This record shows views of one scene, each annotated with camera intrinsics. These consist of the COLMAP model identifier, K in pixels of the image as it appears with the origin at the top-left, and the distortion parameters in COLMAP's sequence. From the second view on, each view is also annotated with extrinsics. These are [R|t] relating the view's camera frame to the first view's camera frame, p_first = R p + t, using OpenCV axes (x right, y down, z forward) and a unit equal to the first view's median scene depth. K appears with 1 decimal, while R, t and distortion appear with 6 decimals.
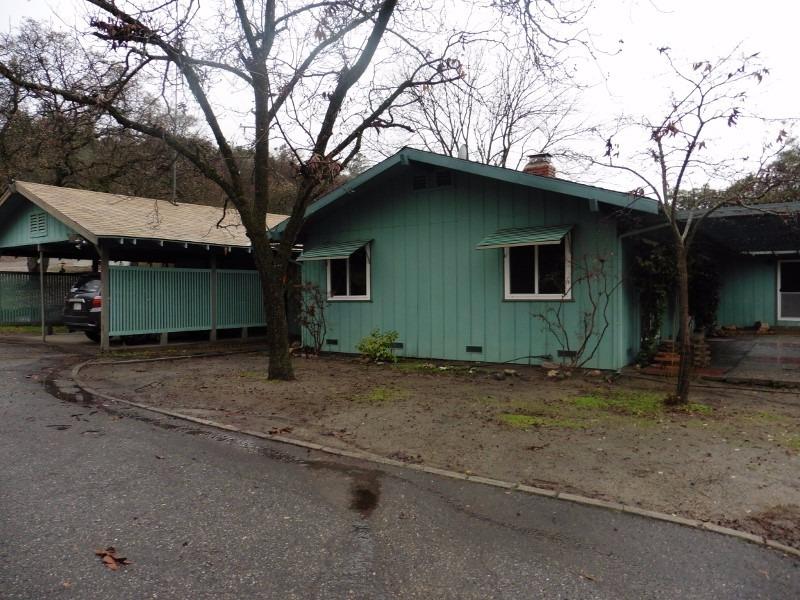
lens RADIAL K [[575.4, 0, 400.0], [0, 575.4, 300.0], [0, 0, 1]] dist [-0.059576, 0.042904]
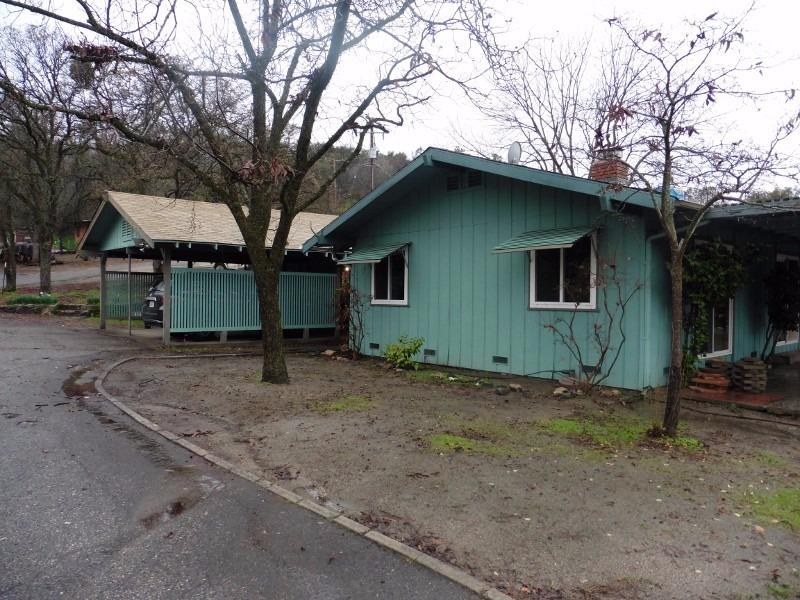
lens RADIAL K [[575.4, 0, 400.0], [0, 575.4, 300.0], [0, 0, 1]] dist [-0.059576, 0.042904]
pose [[0.971419, 0.018748, -0.236632, 0.200877], [-0.019436, 0.999811, -0.000577, -0.008412], [0.236576, 0.005159, 0.971599, 0.053593]]
